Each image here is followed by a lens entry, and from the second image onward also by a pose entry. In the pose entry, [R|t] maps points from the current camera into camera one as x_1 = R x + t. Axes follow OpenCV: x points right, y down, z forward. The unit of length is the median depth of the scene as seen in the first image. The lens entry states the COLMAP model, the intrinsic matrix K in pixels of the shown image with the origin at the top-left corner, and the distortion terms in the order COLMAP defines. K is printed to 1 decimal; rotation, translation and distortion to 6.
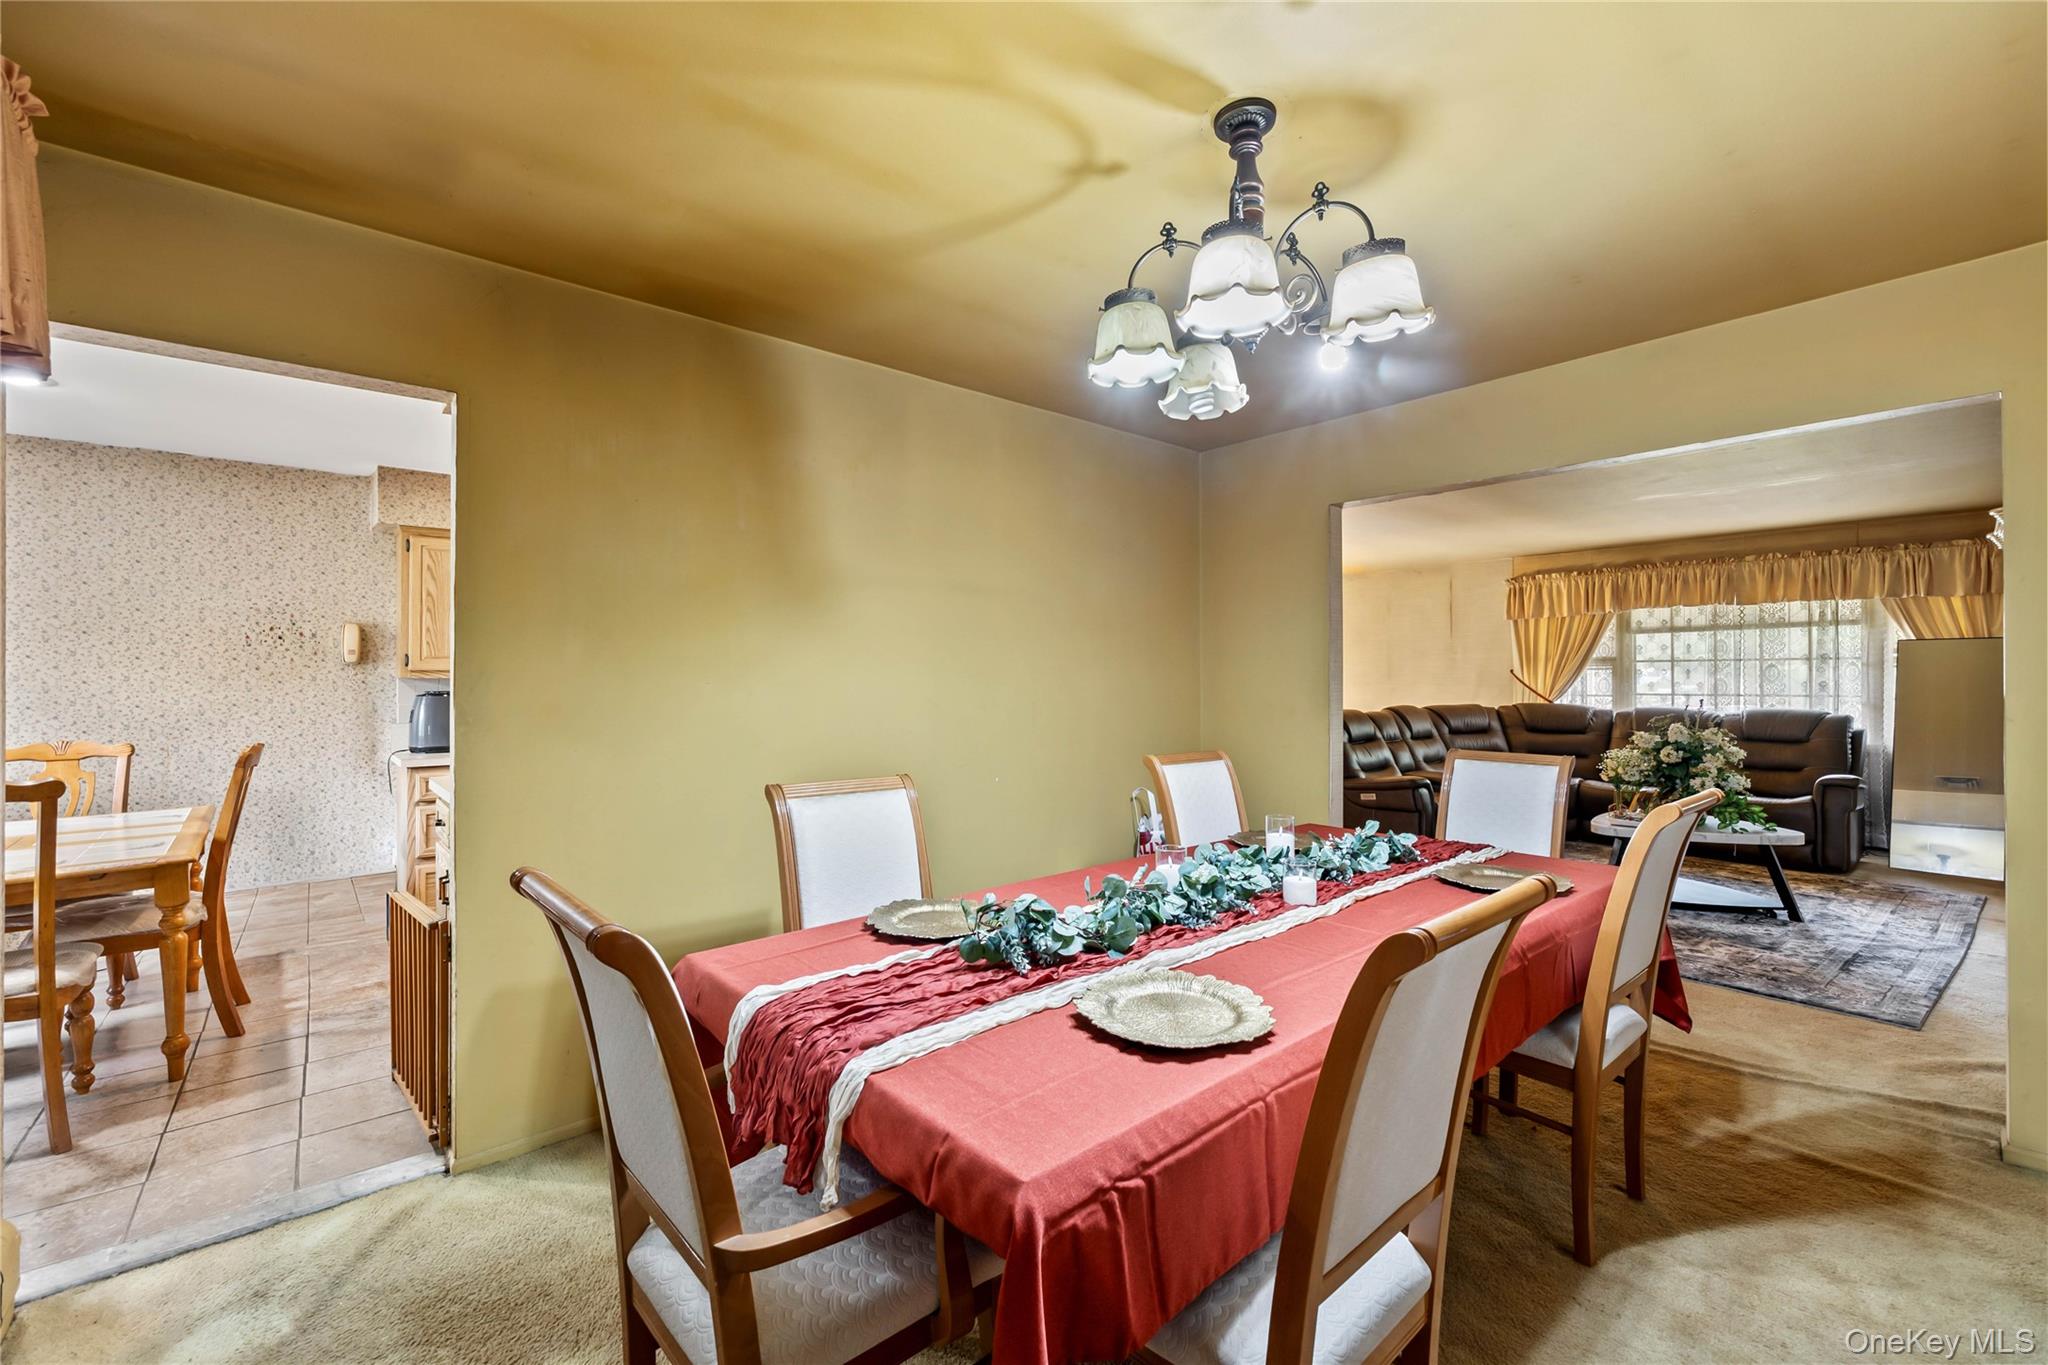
lens RADIAL K [[857.3, 0, 1015.6], [0, 857.3, 672.2], [0, 0, 1]] dist [-0.000231, -0.000134]
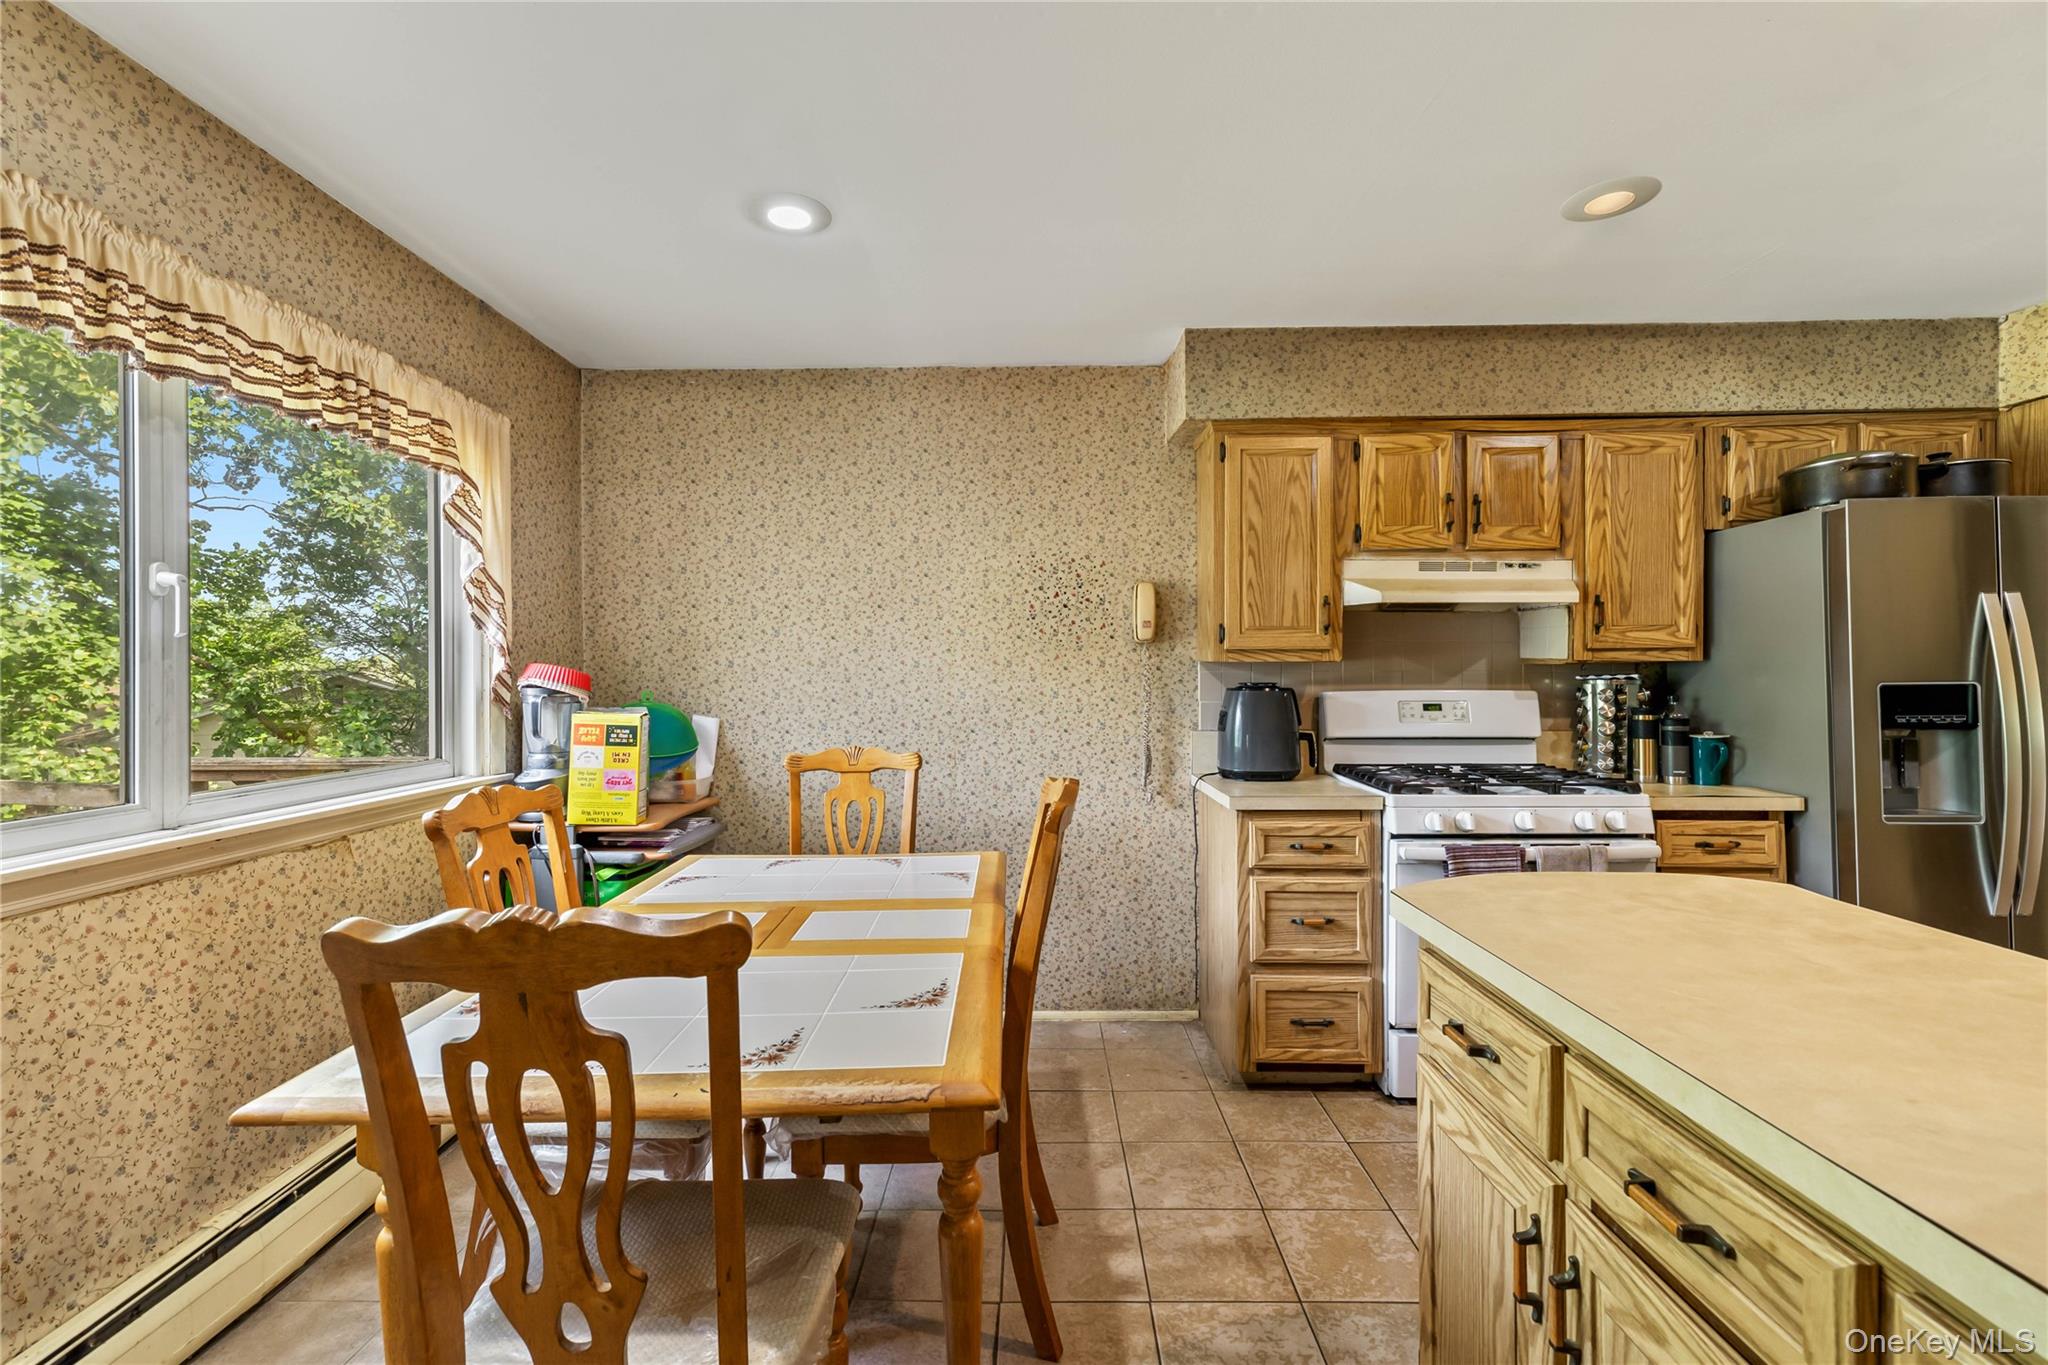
lens RADIAL K [[857.3, 0, 1020.2], [0, 857.3, 673.4], [0, 0, 1]] dist [-0.000231, -0.000134]
pose [[0.758610, 0.002212, -0.651541, -0.207108], [0.007780, 0.999892, 0.012454, 0.003103], [0.651498, -0.014517, 0.758511, 0.212581]]
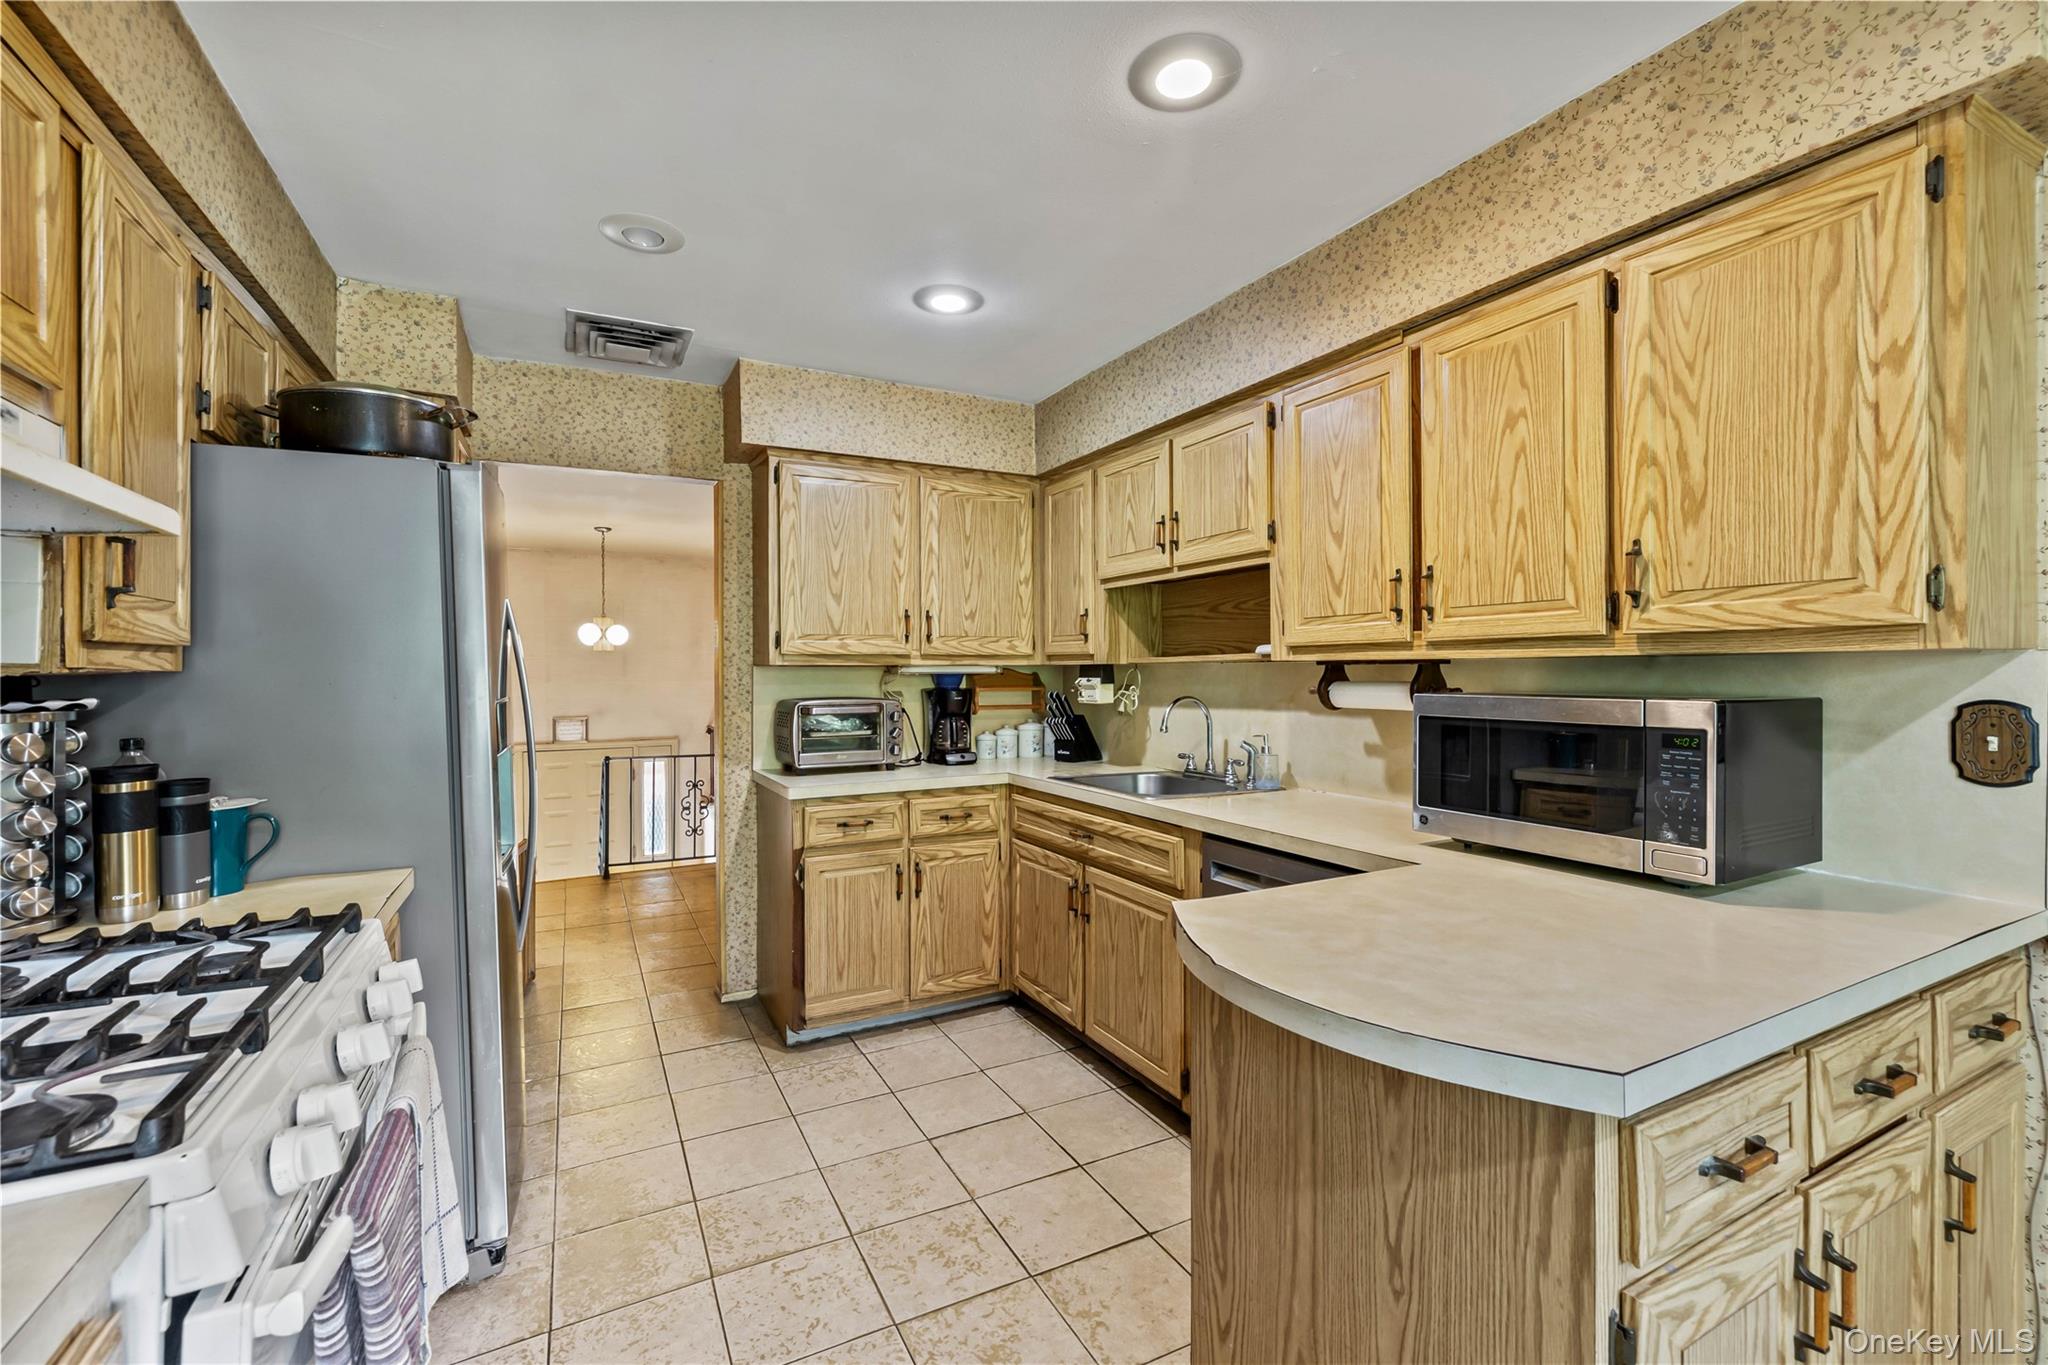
lens RADIAL K [[857.3, 0, 1004.7], [0, 857.3, 674.3], [0, 0, 1]] dist [-0.000231, -0.000134]
pose [[0.229705, -0.003864, 0.973253, -0.483068], [0.000181, 0.999992, 0.003927, 0.005378], [-0.973260, -0.000726, 0.229704, 0.593050]]
